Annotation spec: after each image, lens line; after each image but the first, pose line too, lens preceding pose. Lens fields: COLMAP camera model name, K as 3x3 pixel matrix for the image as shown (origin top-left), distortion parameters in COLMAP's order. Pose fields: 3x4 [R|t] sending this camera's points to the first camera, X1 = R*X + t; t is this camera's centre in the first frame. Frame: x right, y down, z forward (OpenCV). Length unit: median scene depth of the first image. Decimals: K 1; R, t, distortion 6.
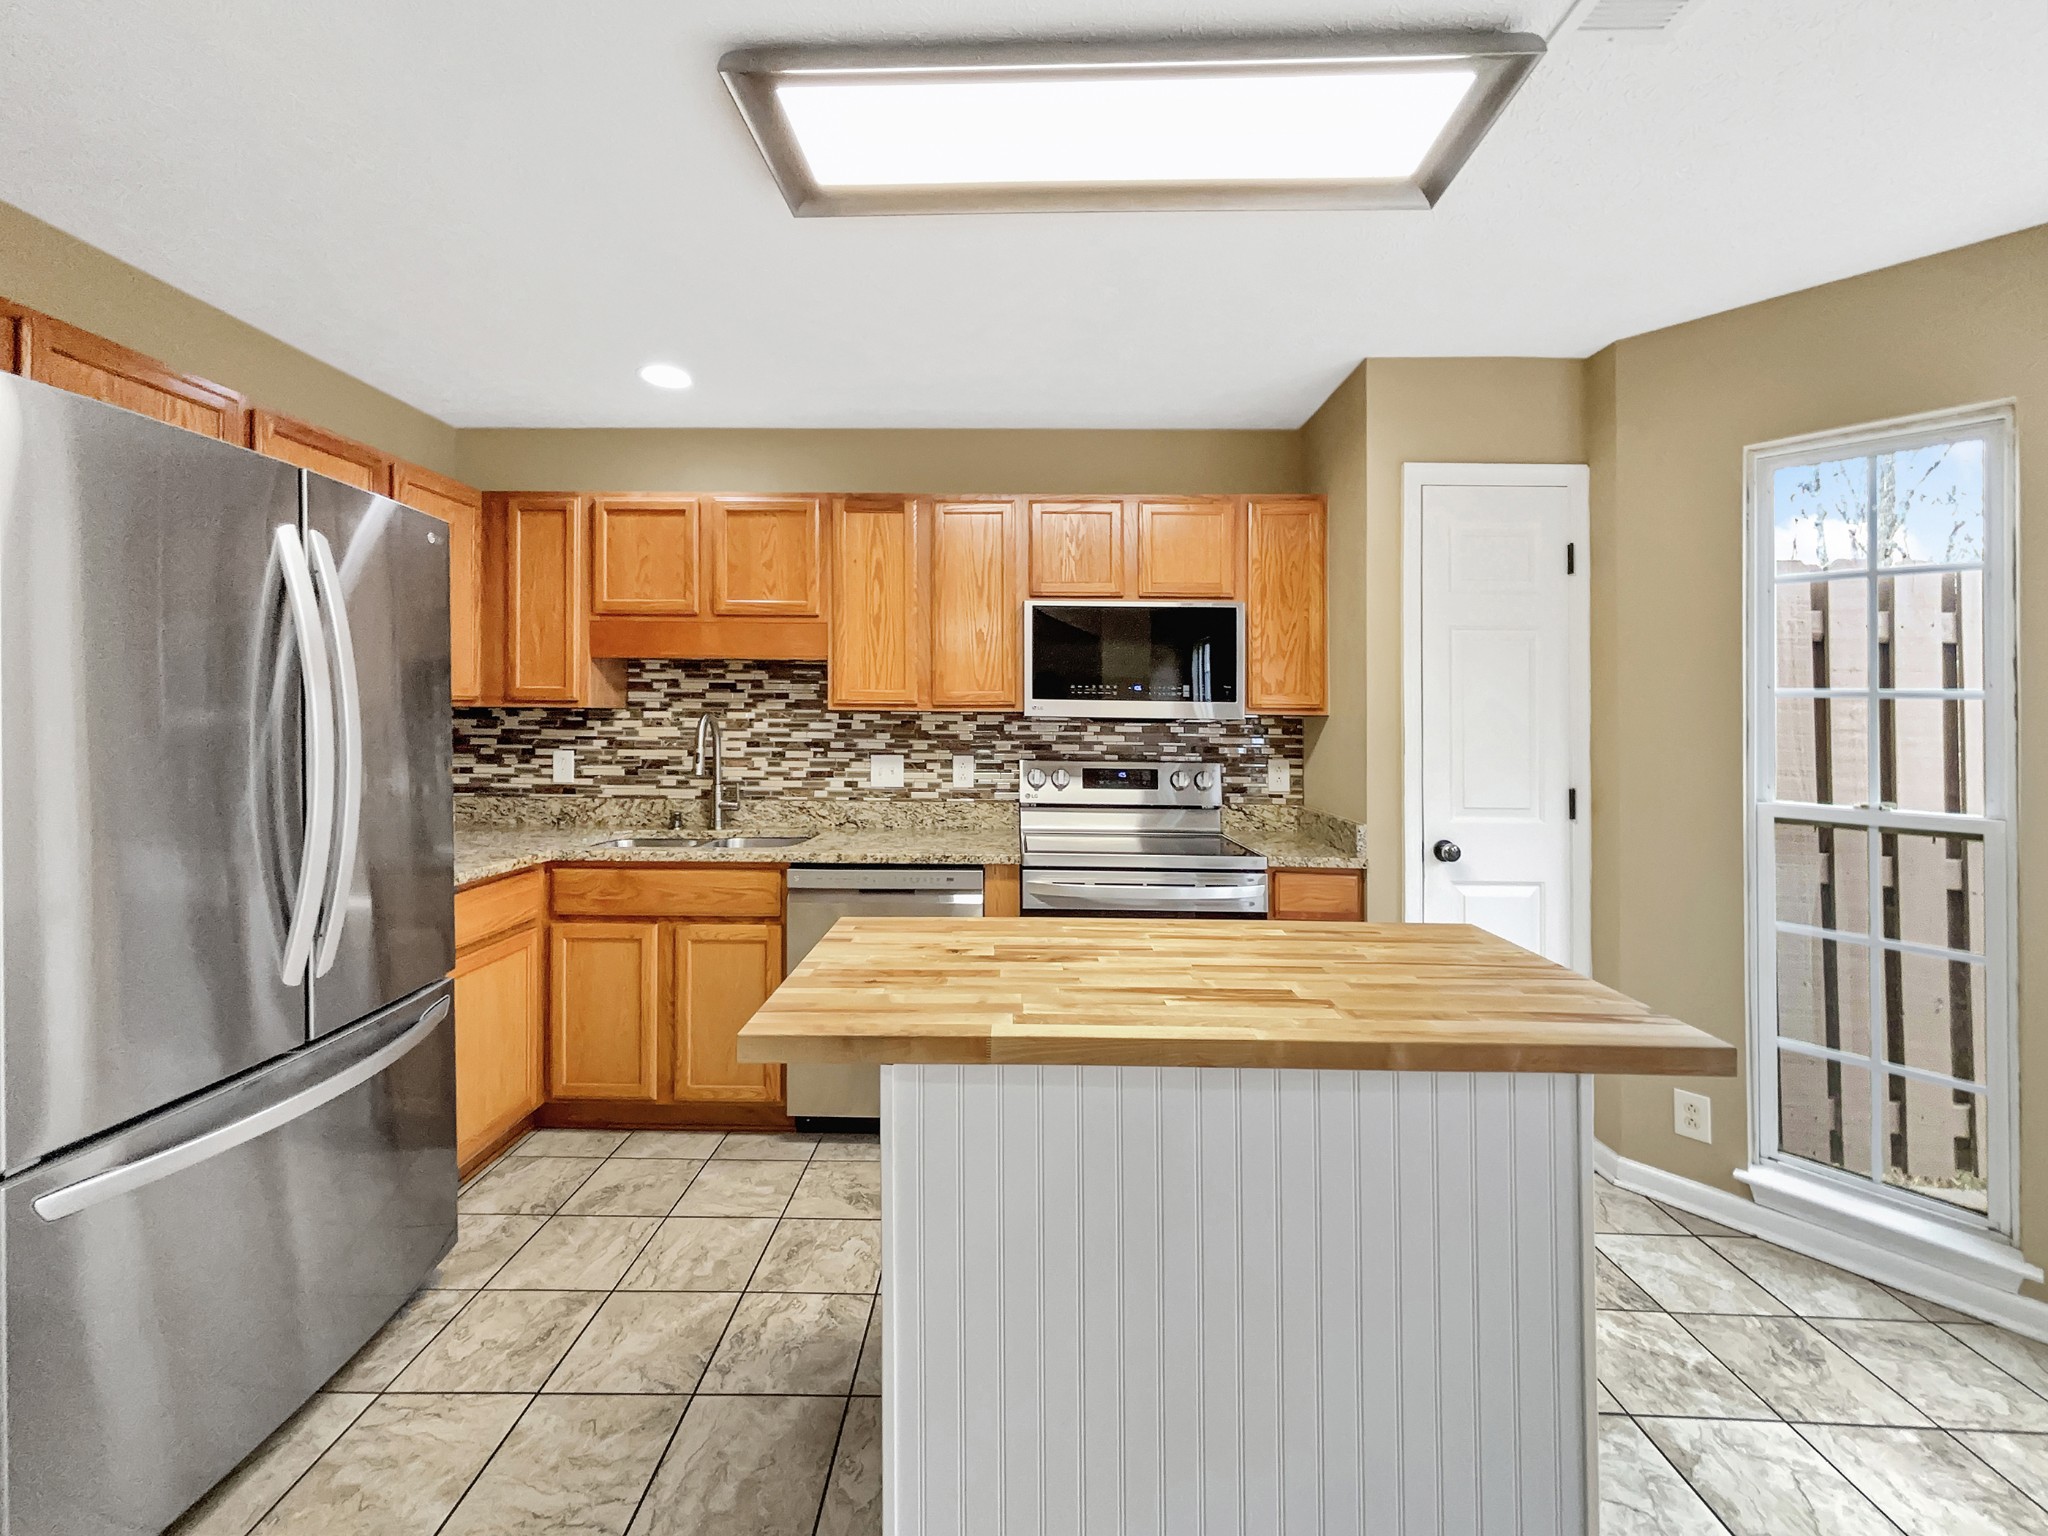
lens RADIAL K [[843.9, 0, 1015.4], [0, 843.9, 712.2], [0, 0, 1]] dist [0.002671, -0.001489]
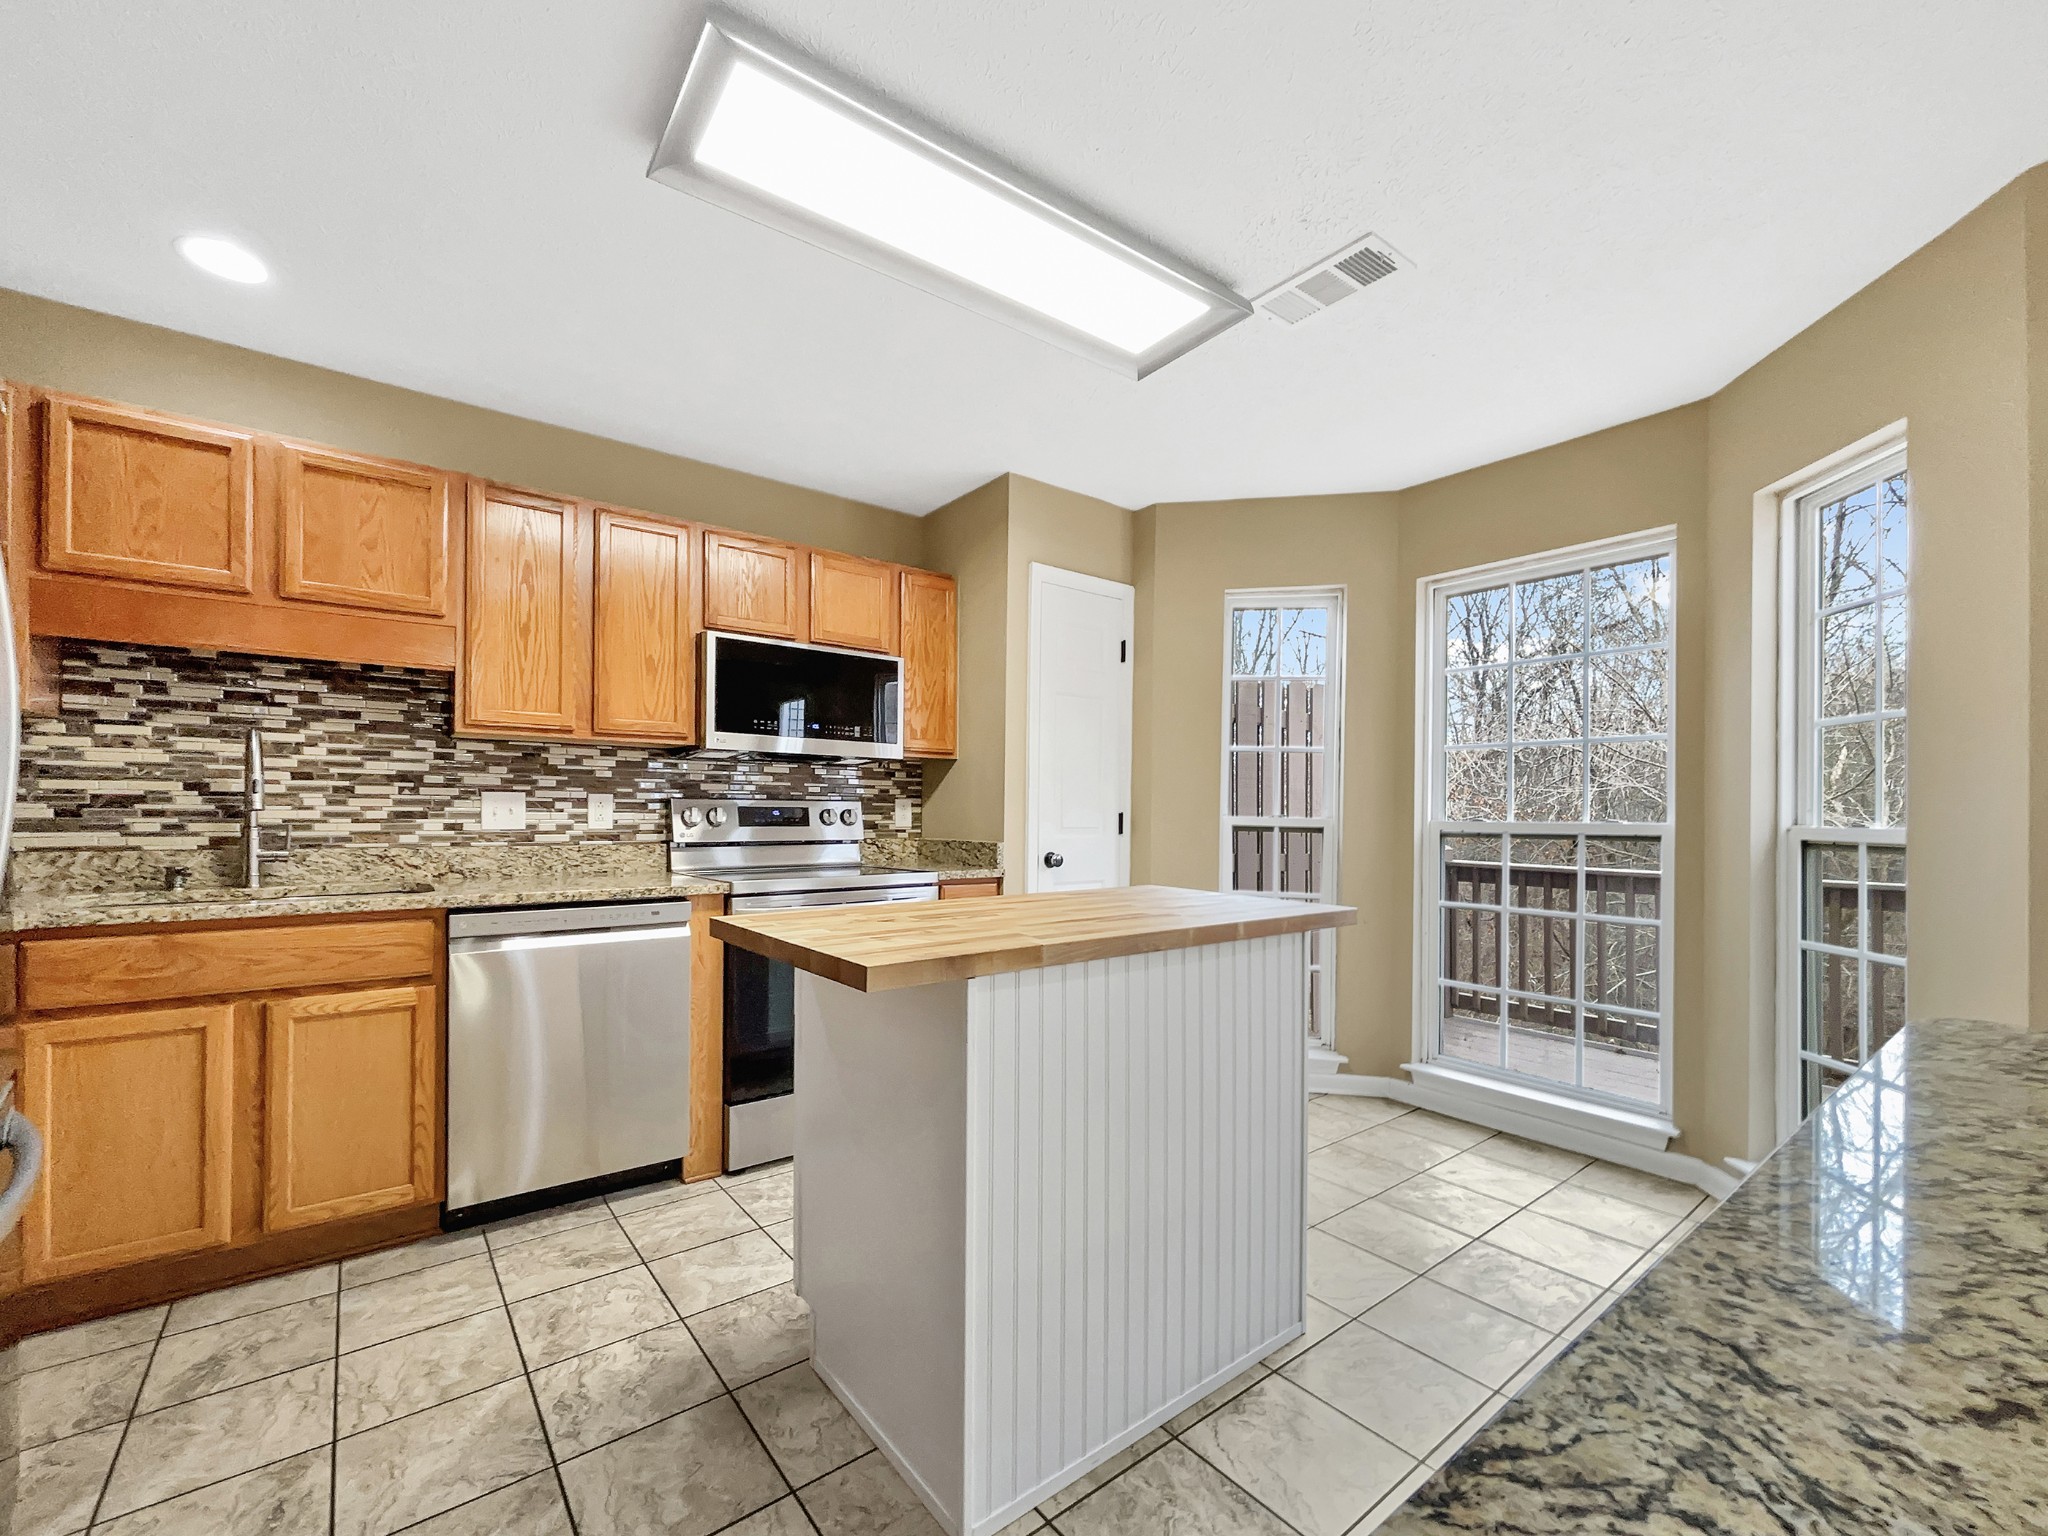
lens RADIAL K [[843.9, 0, 989.9], [0, 843.9, 803.3], [0, 0, 1]] dist [0.002671, -0.001489]
pose [[0.789521, 0.006122, 0.613693, -0.305413], [-0.009539, 0.999952, 0.002297, 0.058344], [-0.613649, -0.007667, 0.789542, 0.014559]]
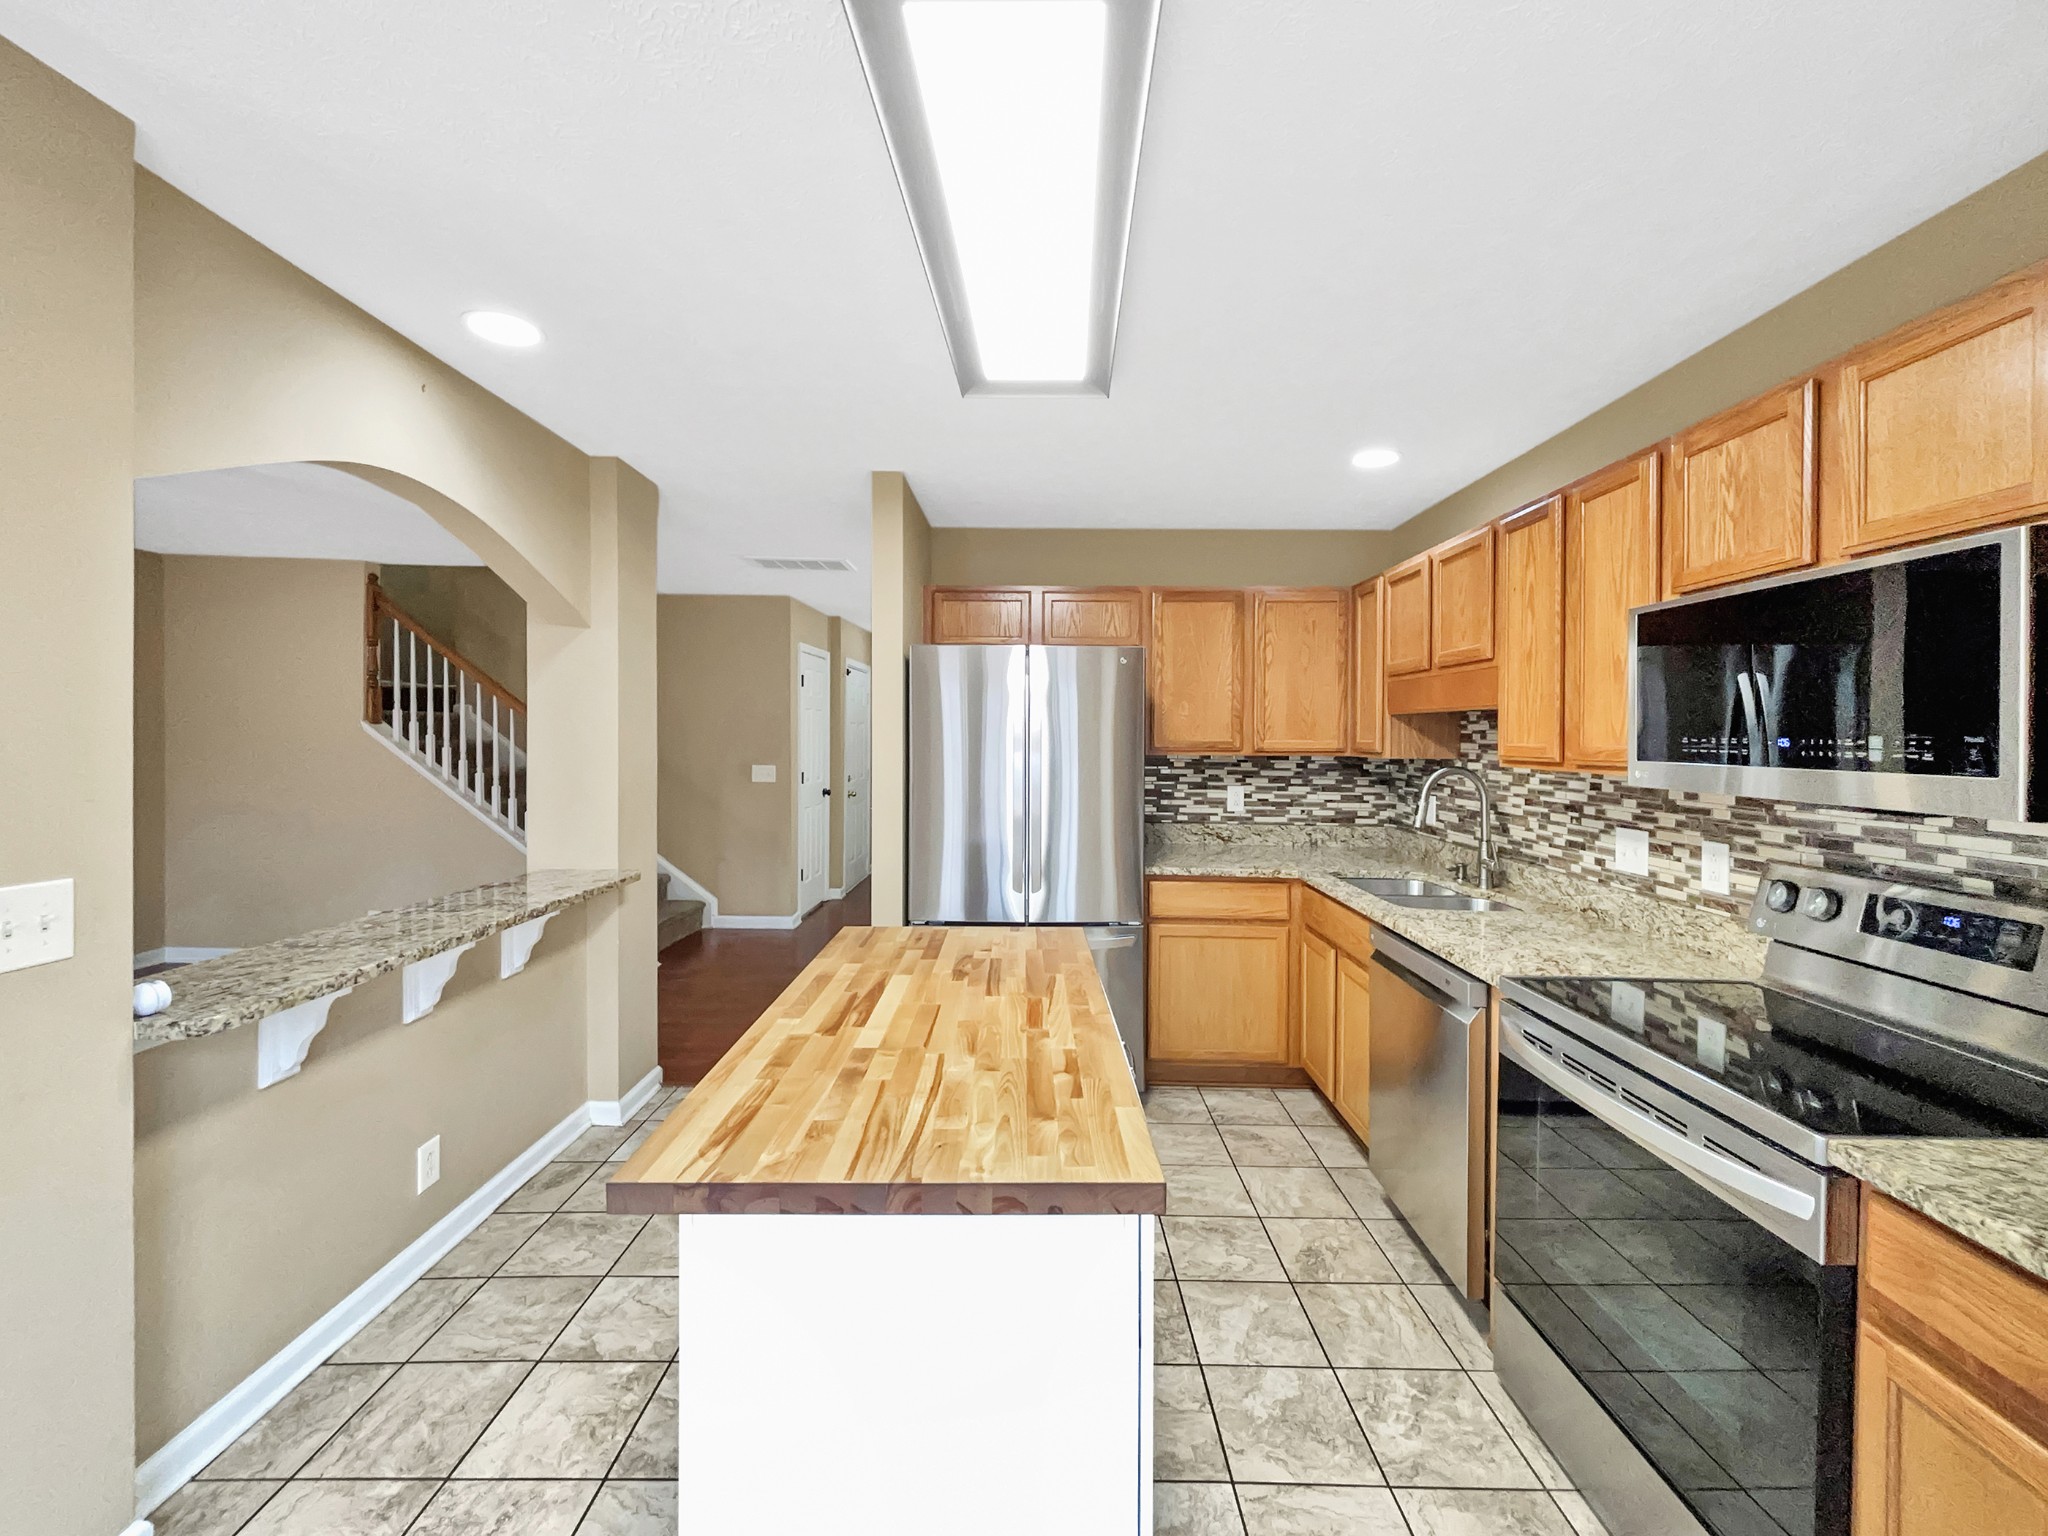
lens RADIAL K [[843.9, 0, 1042.3], [0, 843.9, 753.1], [0, 0, 1]] dist [0.002671, -0.001489]
pose [[0.031694, 0.014007, -0.999399, 0.600012], [-0.008438, 0.999870, 0.013746, -0.023225], [0.999462, 0.007998, 0.031809, 0.484812]]
